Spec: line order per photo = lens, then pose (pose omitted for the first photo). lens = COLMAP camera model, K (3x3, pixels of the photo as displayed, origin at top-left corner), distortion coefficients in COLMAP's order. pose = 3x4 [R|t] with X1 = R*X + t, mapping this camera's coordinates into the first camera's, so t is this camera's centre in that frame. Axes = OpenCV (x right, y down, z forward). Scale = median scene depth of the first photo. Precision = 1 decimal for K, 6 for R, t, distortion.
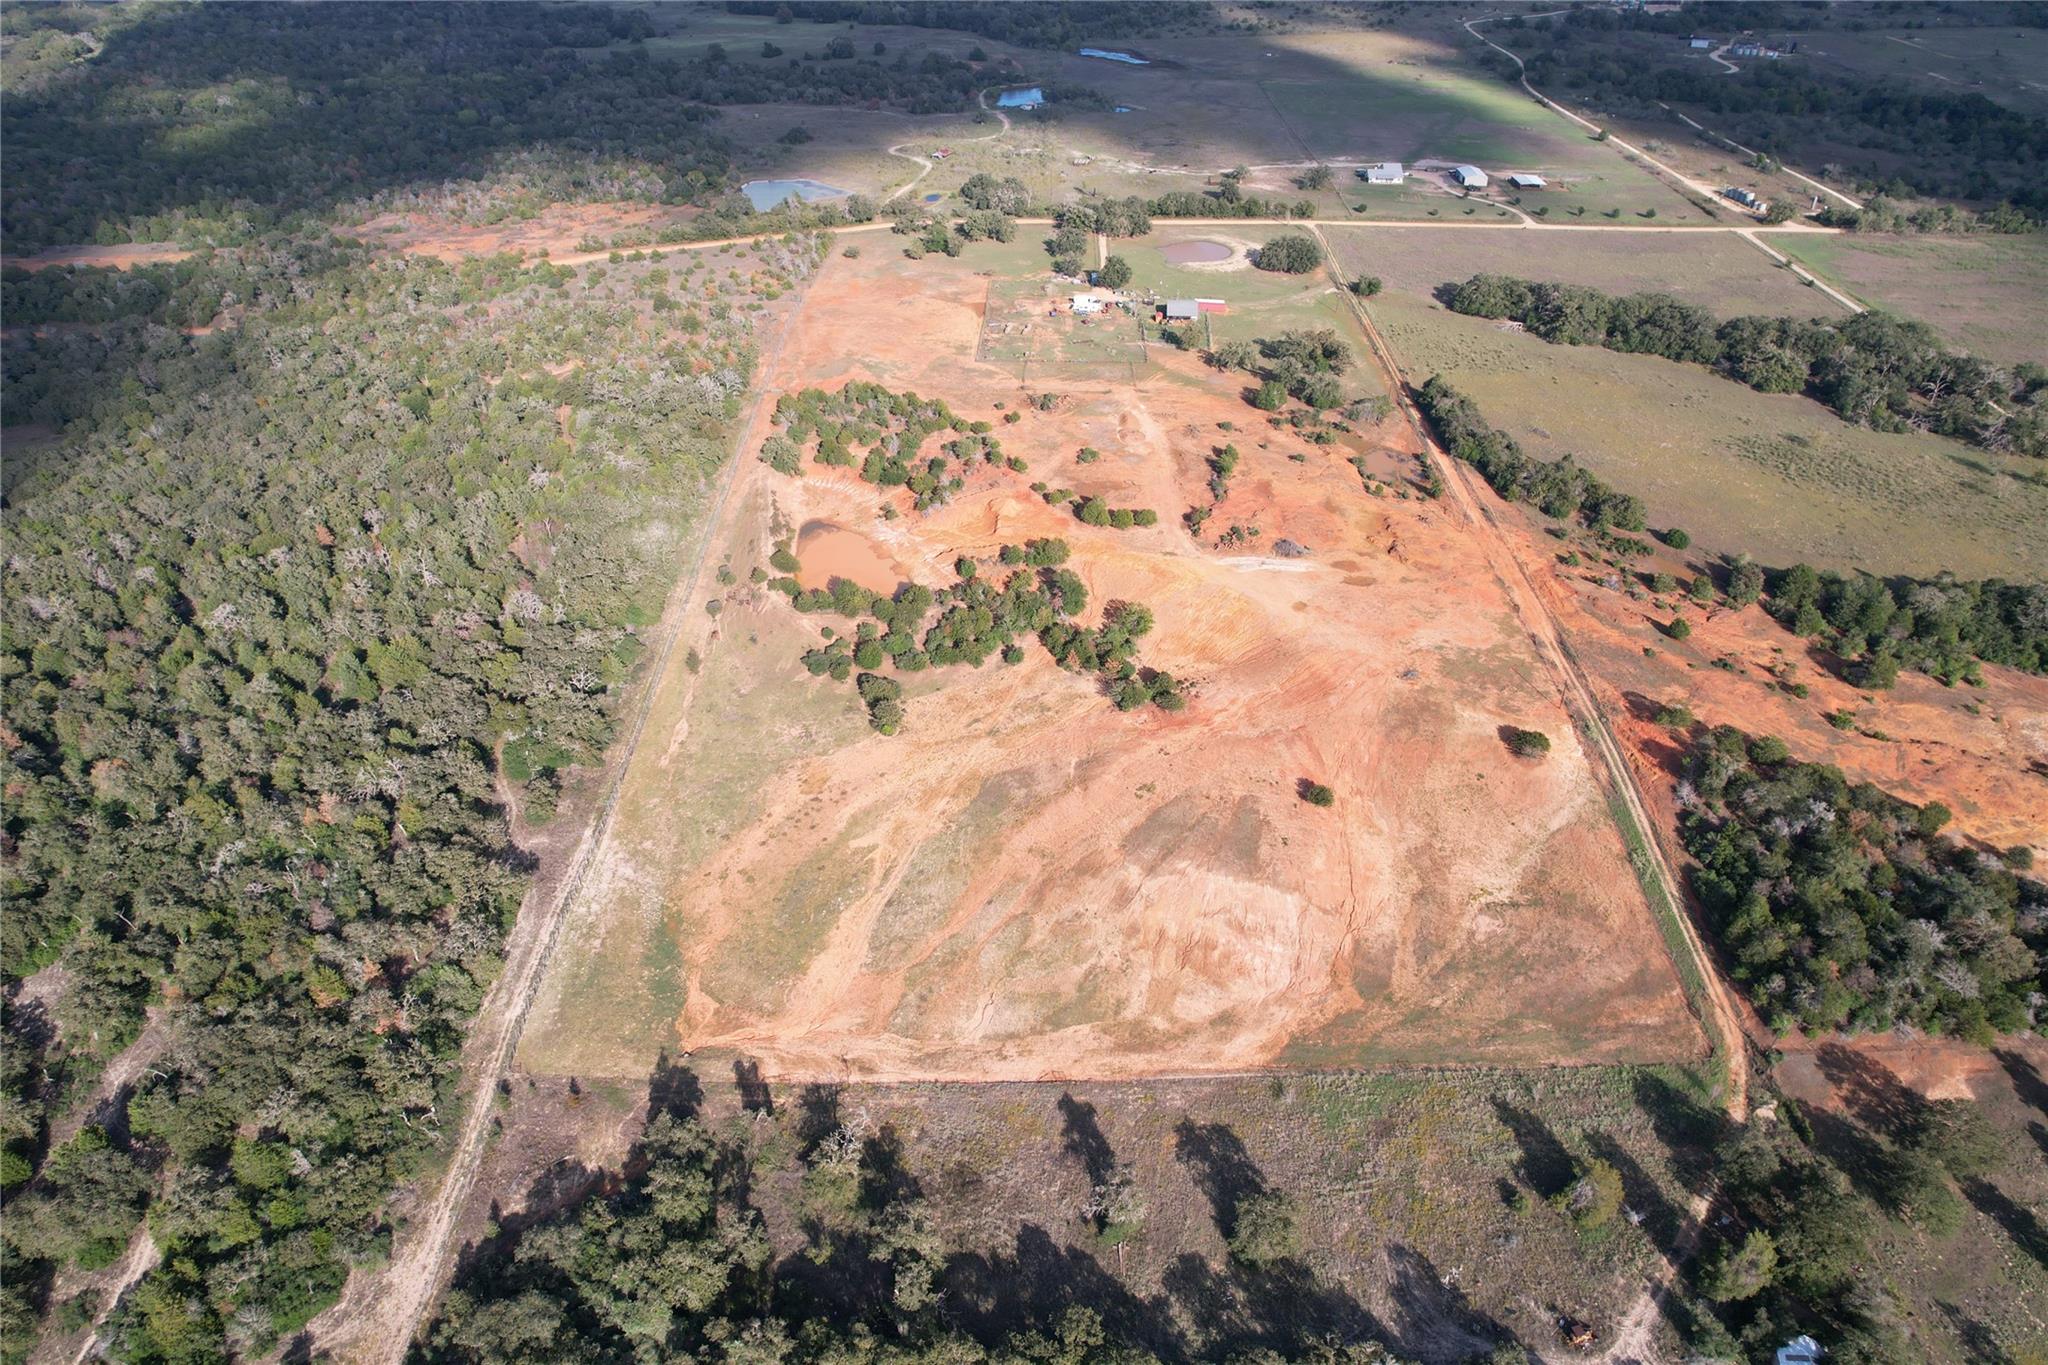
lens RADIAL K [[1311.9, 0, 1016.6], [0, 1311.9, 675.7], [0, 0, 1]] dist [-0.073684, 0.062848]
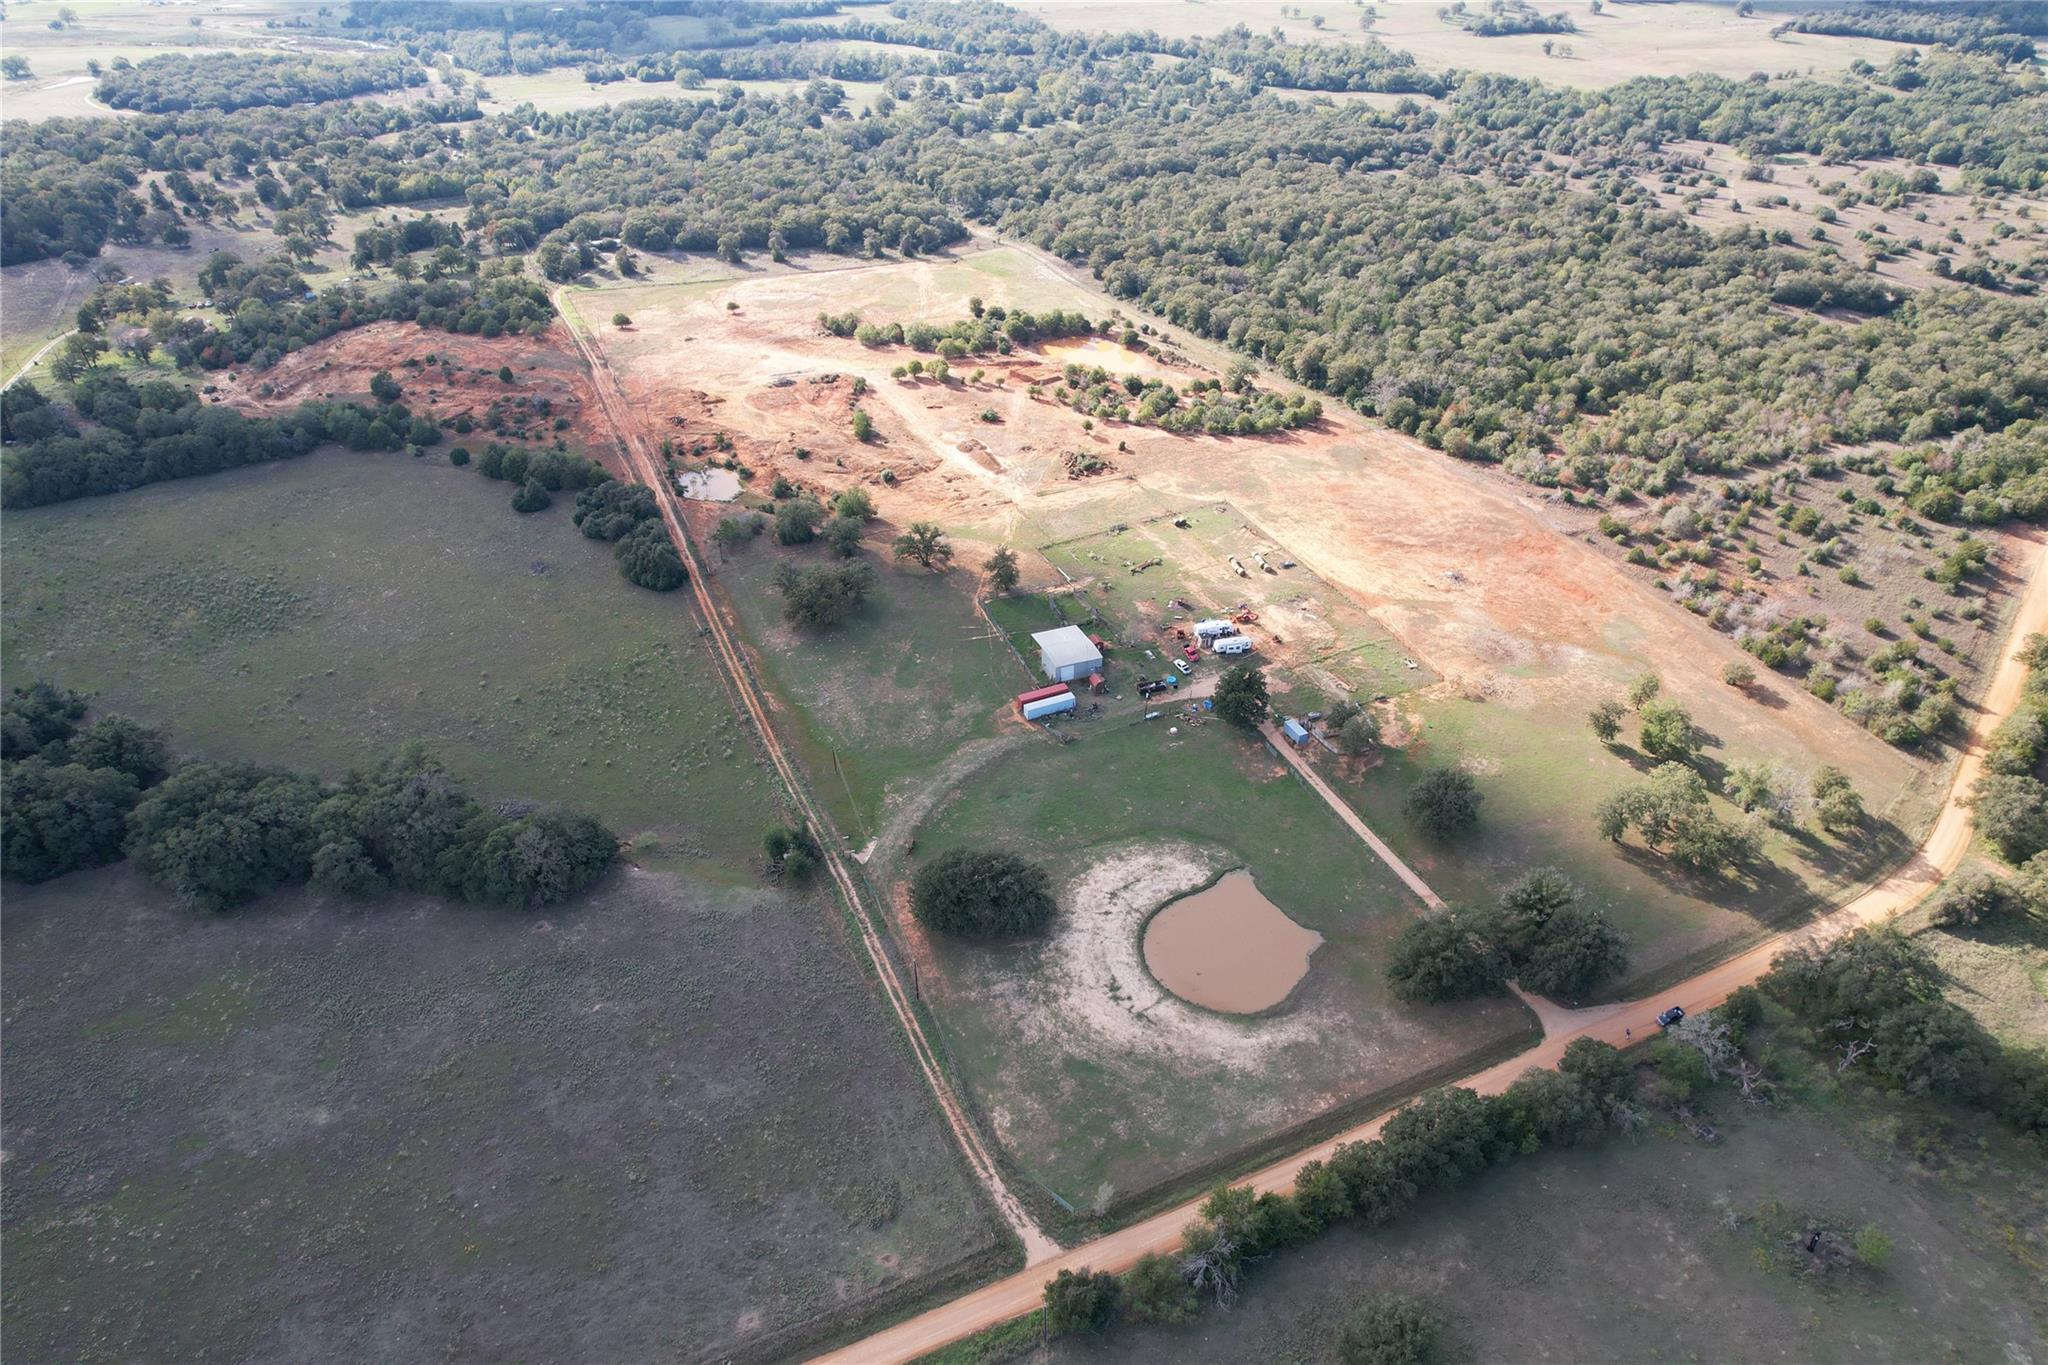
lens RADIAL K [[1311.9, 0, 1027.3], [0, 1311.9, 683.9], [0, 0, 1]] dist [-0.073684, 0.062848]
pose [[-0.893318, 0.267620, -0.361056, 0.556971], [-0.245076, 0.383339, 0.890499, -1.234864], [0.376723, 0.883986, -0.276856, 1.774371]]
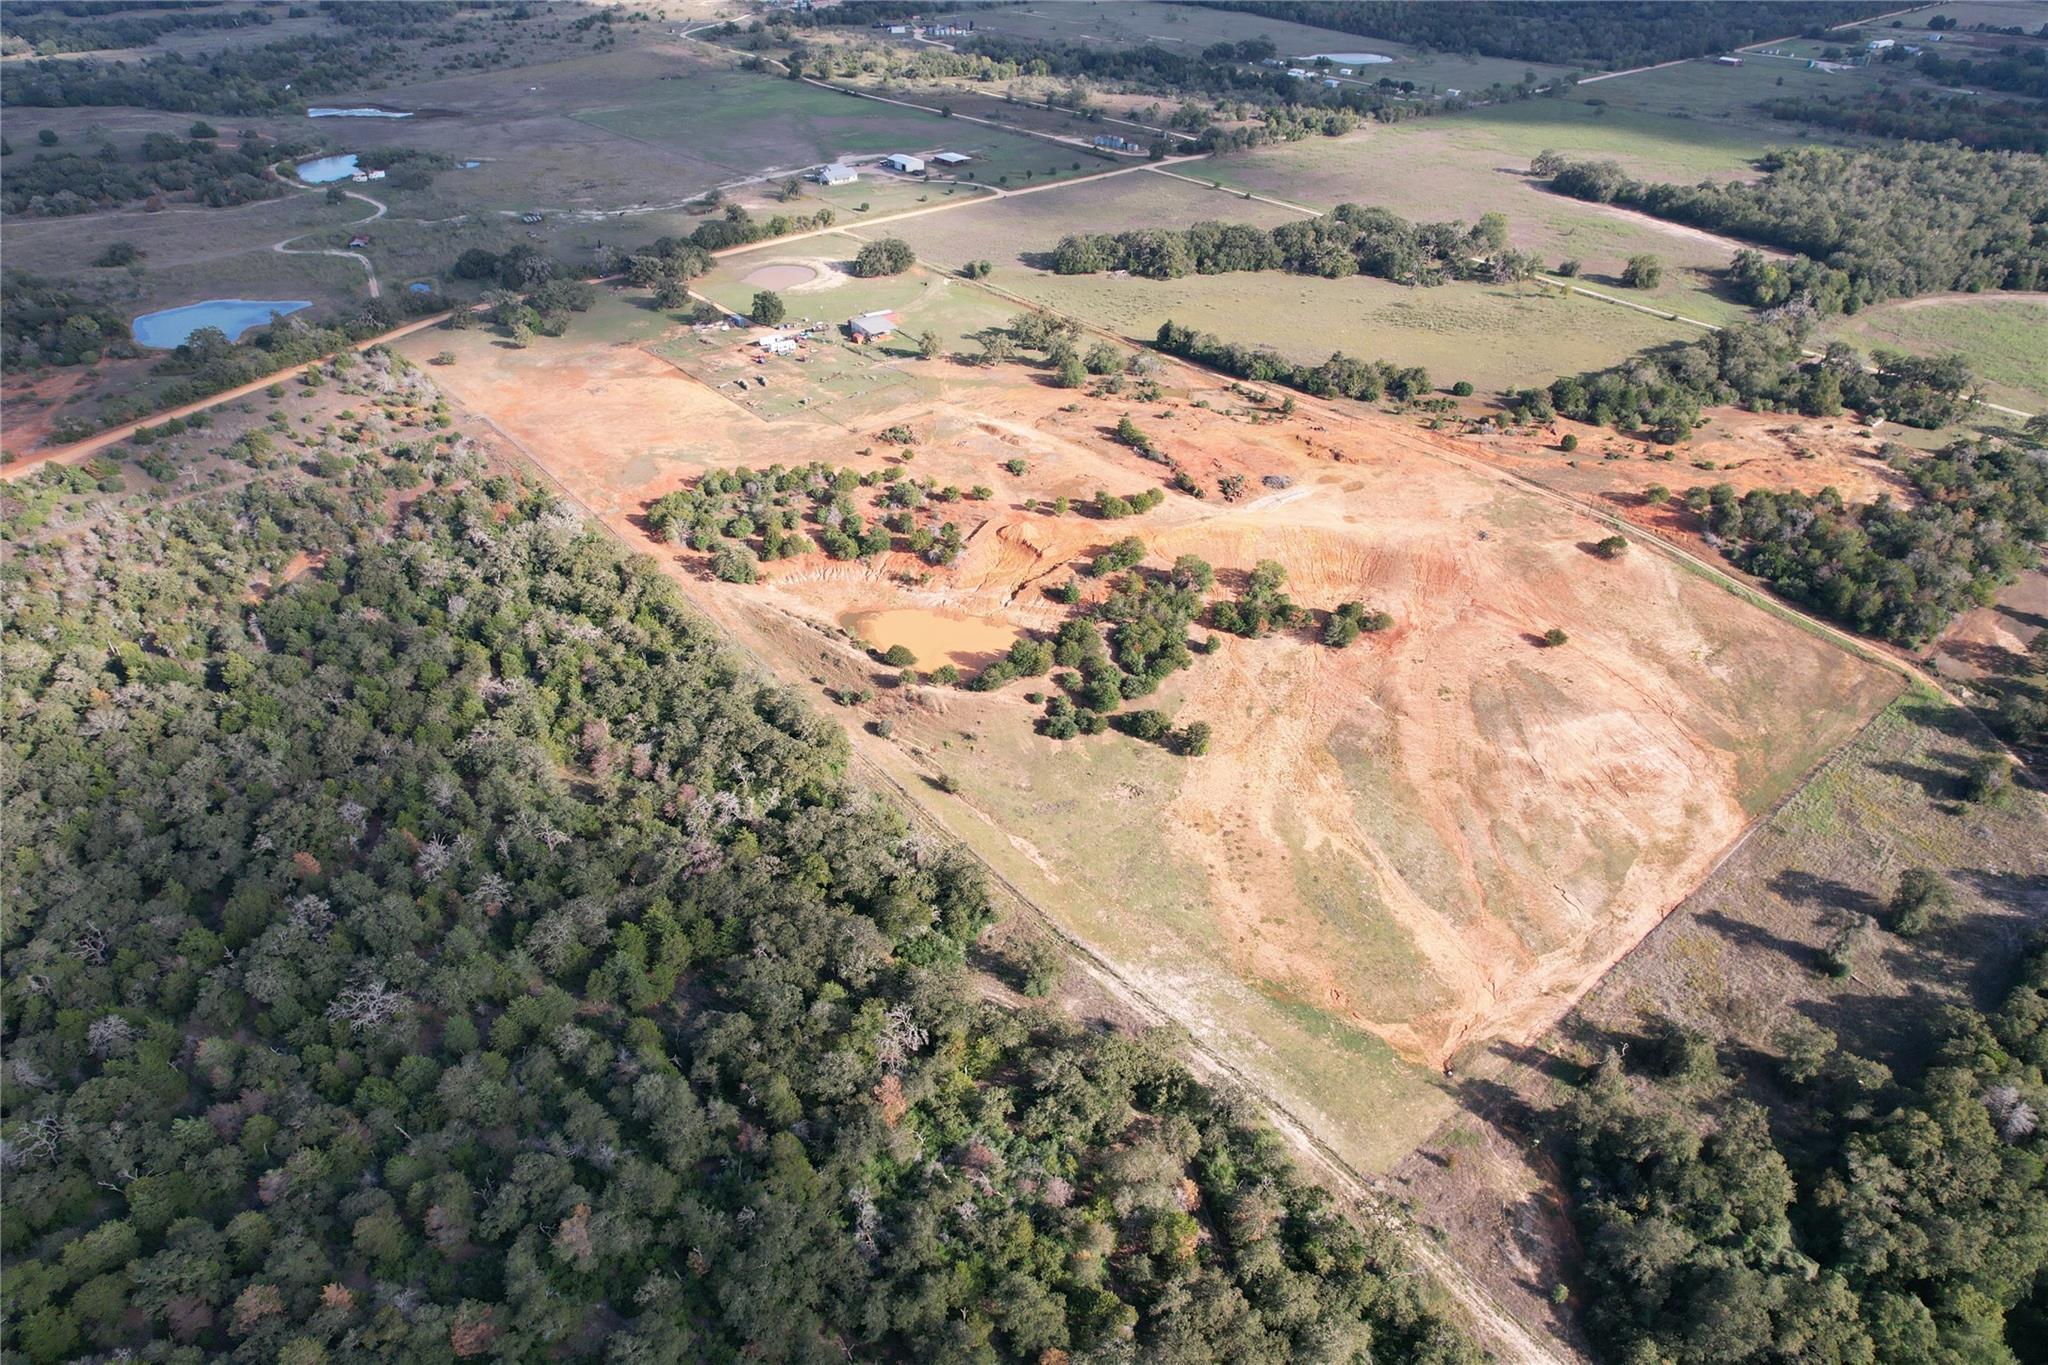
lens RADIAL K [[1311.9, 0, 1013.2], [0, 1311.9, 681.5], [0, 0, 1]] dist [-0.073684, 0.062848]
pose [[0.755725, -0.365088, 0.543683, -0.649651], [0.369298, 0.923177, 0.106593, -0.147094], [-0.540831, 0.120226, 0.832495, 0.224213]]
